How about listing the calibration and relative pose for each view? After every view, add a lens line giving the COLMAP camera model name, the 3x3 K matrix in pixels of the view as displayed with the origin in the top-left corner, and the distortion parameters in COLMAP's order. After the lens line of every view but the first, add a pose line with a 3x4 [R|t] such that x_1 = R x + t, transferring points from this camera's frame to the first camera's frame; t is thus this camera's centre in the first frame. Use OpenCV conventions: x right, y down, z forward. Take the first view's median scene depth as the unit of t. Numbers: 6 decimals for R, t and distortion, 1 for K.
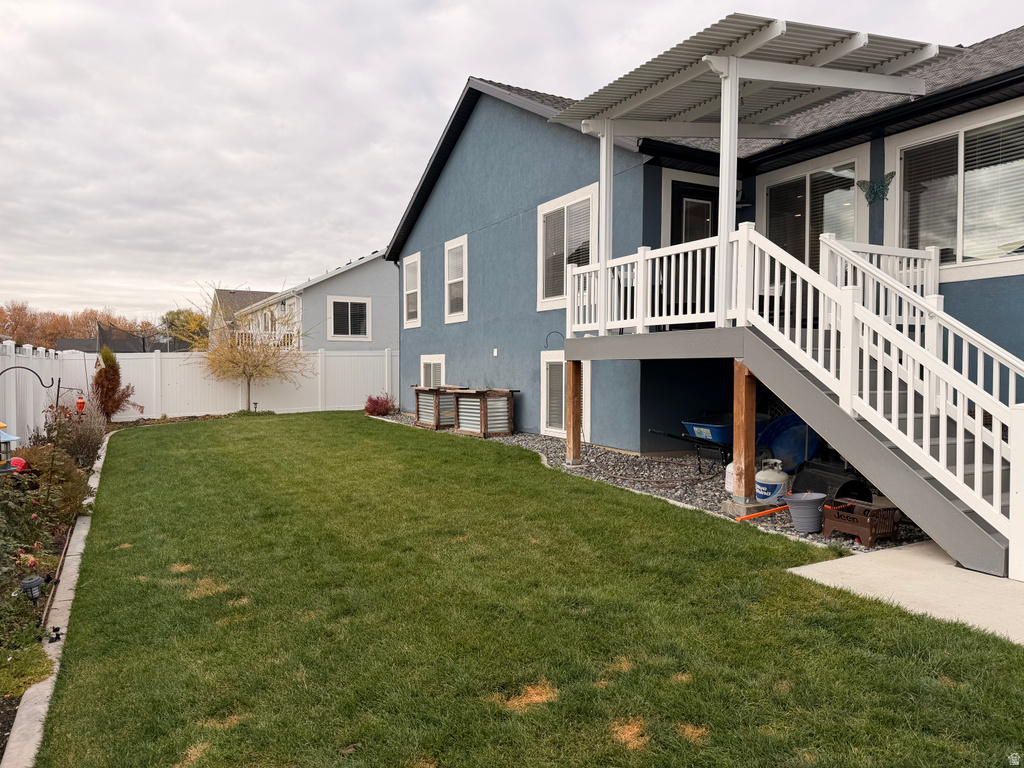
lens RADIAL K [[718.0, 0, 517.3], [0, 718.0, 384.5], [0, 0, 1]] dist [0.040479, -0.069007]
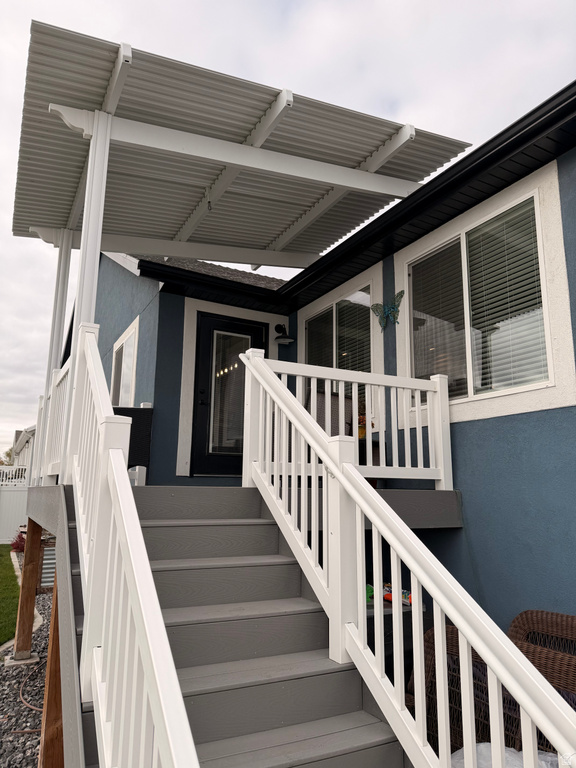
lens RADIAL K [[538.5, 0, 300.1], [0, 538.5, 386.7], [0, 0, 1]] dist [0.040479, -0.069007]
pose [[0.999799, 0.013816, -0.014495, 0.412938], [-0.016711, 0.974495, -0.223787, -0.045884], [0.011033, 0.223985, 0.974530, 0.417835]]
